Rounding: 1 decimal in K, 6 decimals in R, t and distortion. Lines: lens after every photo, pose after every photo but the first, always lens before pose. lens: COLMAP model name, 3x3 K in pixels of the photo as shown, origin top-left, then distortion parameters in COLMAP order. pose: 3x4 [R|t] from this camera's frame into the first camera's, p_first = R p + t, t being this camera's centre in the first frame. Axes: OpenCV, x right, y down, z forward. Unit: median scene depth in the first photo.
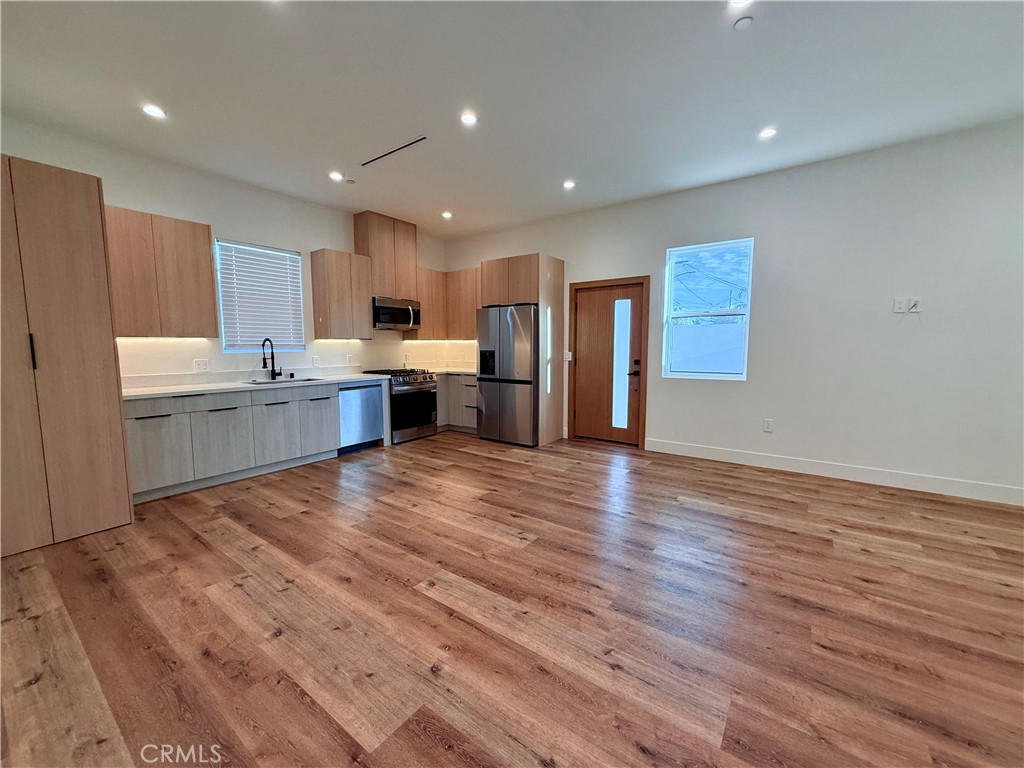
lens RADIAL K [[409.0, 0, 514.7], [0, 409.0, 381.2], [0, 0, 1]] dist [0.000478, 0.000038]
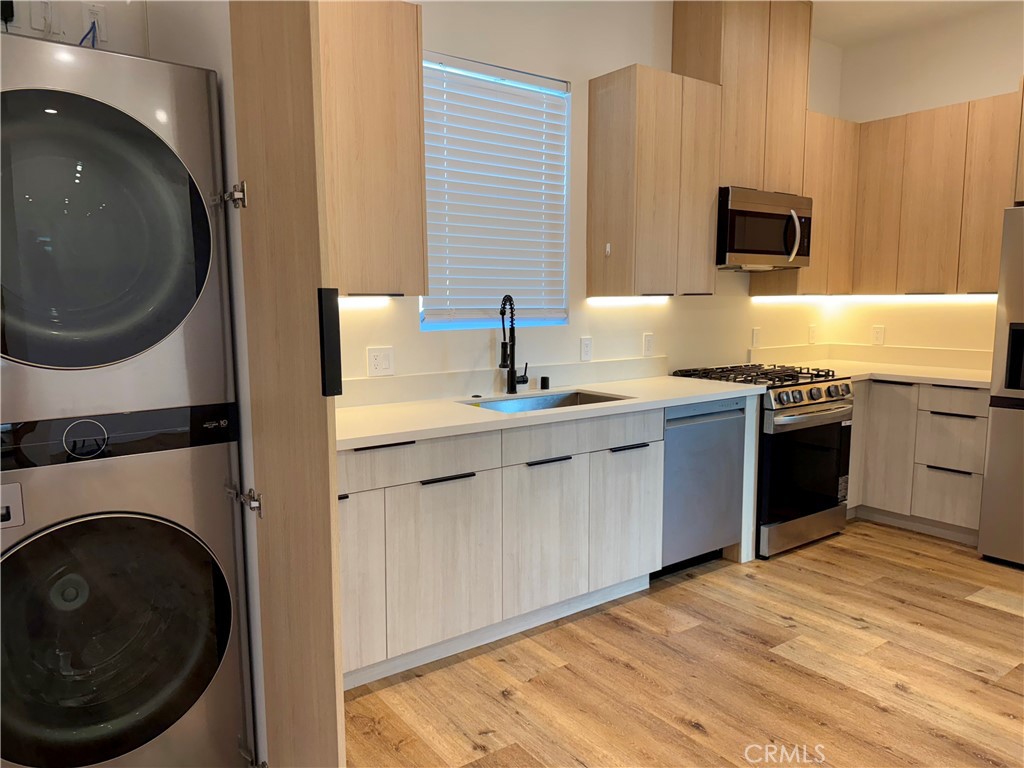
lens RADIAL K [[714.4, 0, 511.1], [0, 714.4, 387.8], [0, 0, 1]] dist [0.009272, -0.003738]
pose [[0.950638, 0.032593, -0.308585, -0.320534], [-0.022914, 0.999127, 0.034938, -0.030424], [0.309454, -0.026142, 0.950555, 0.269555]]
